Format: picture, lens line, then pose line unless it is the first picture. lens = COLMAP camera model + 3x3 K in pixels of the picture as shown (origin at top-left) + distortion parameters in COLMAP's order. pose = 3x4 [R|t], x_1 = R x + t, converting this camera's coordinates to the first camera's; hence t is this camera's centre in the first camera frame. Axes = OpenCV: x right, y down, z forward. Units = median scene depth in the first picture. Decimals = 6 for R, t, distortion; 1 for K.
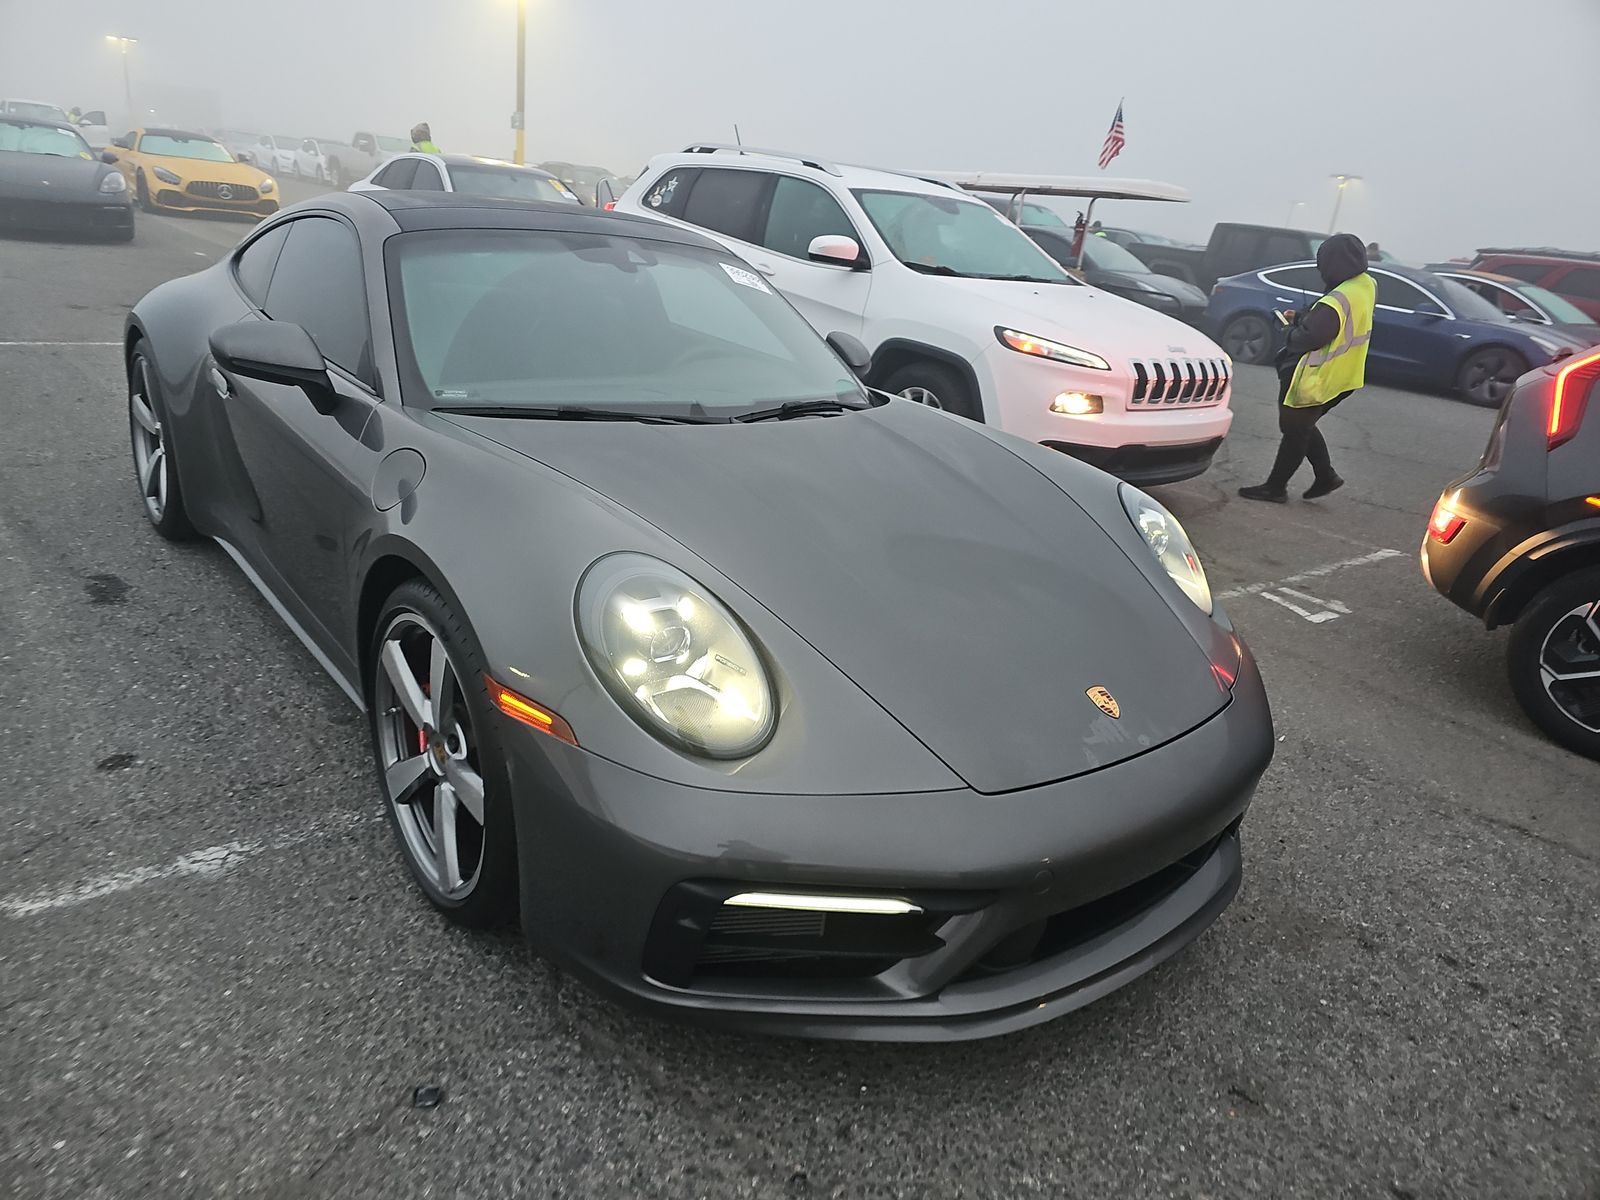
lens RADIAL K [[1054.2, 0, 795.7], [0, 1054.2, 590.7], [0, 0, 1]] dist [0.027739, -0.023437]
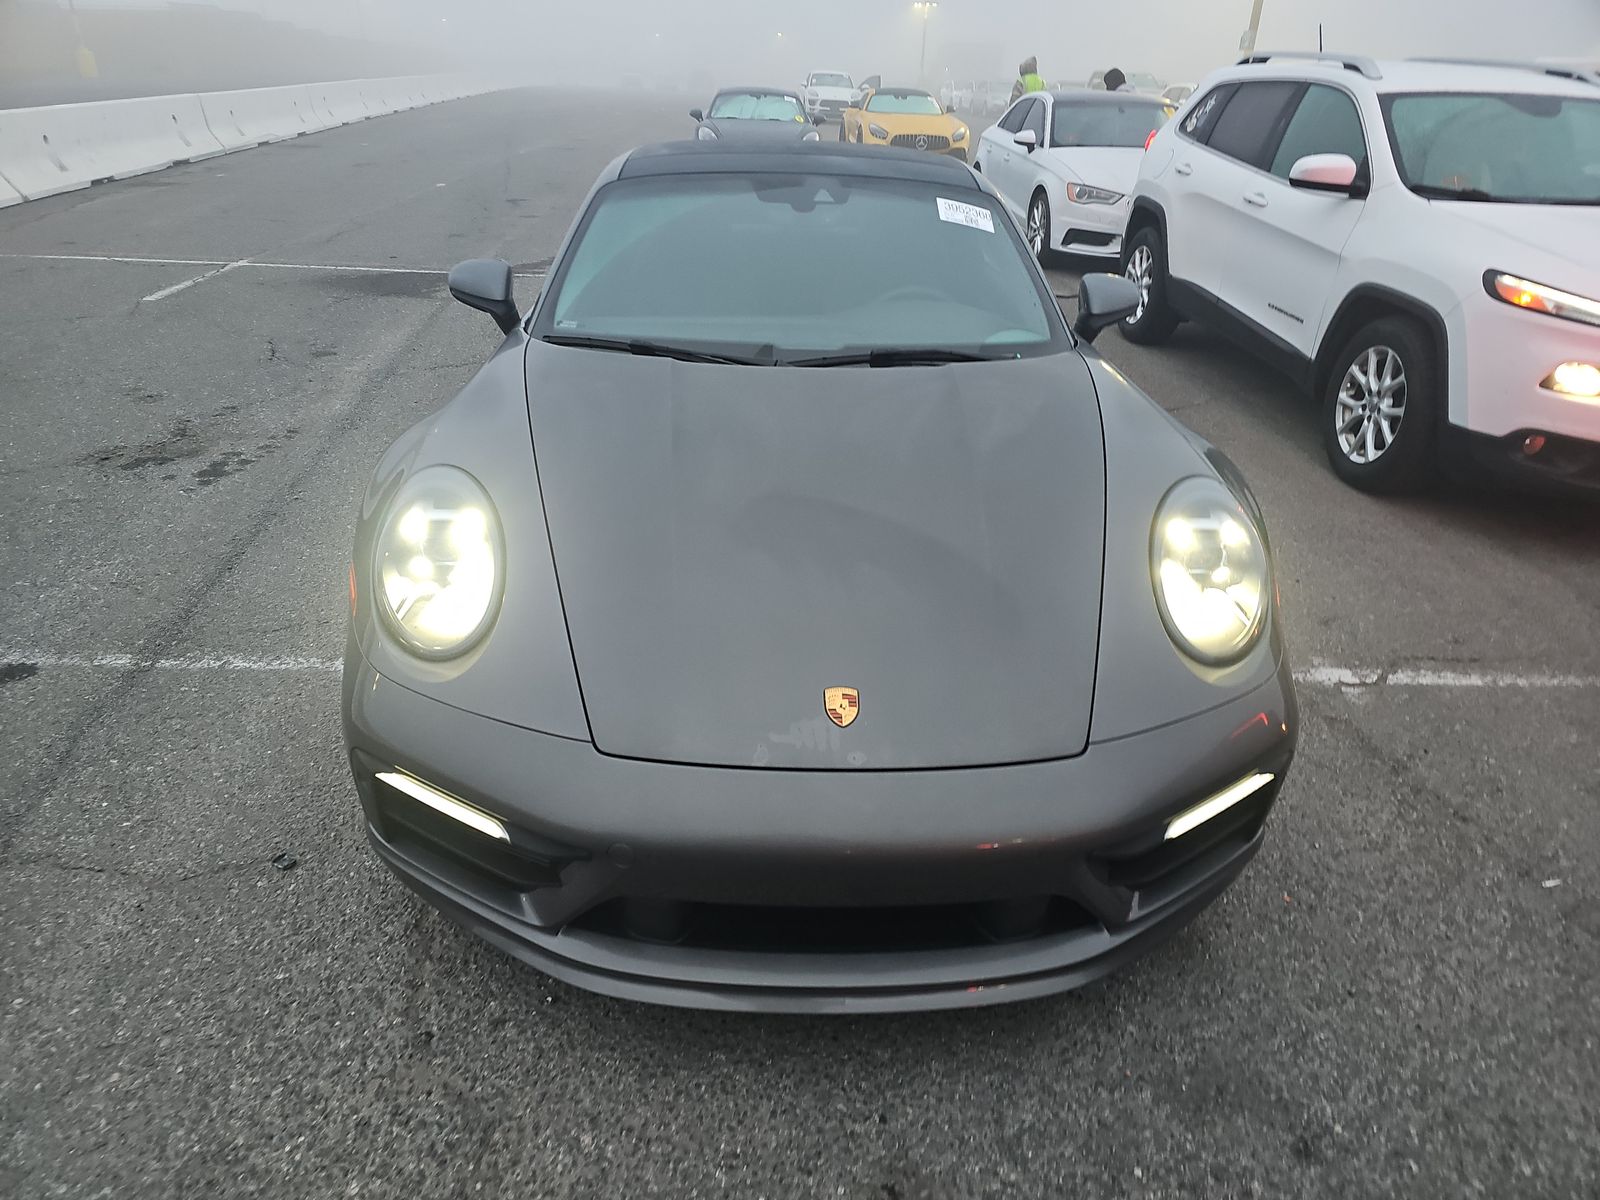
lens RADIAL K [[1054.2, 0, 797.8], [0, 1054.2, 608.8], [0, 0, 1]] dist [0.027739, -0.023437]
pose [[0.798170, 0.191897, -0.571051, 0.280924], [-0.153040, 0.981402, 0.115886, -0.026234], [0.582669, -0.005103, 0.812694, 0.101684]]
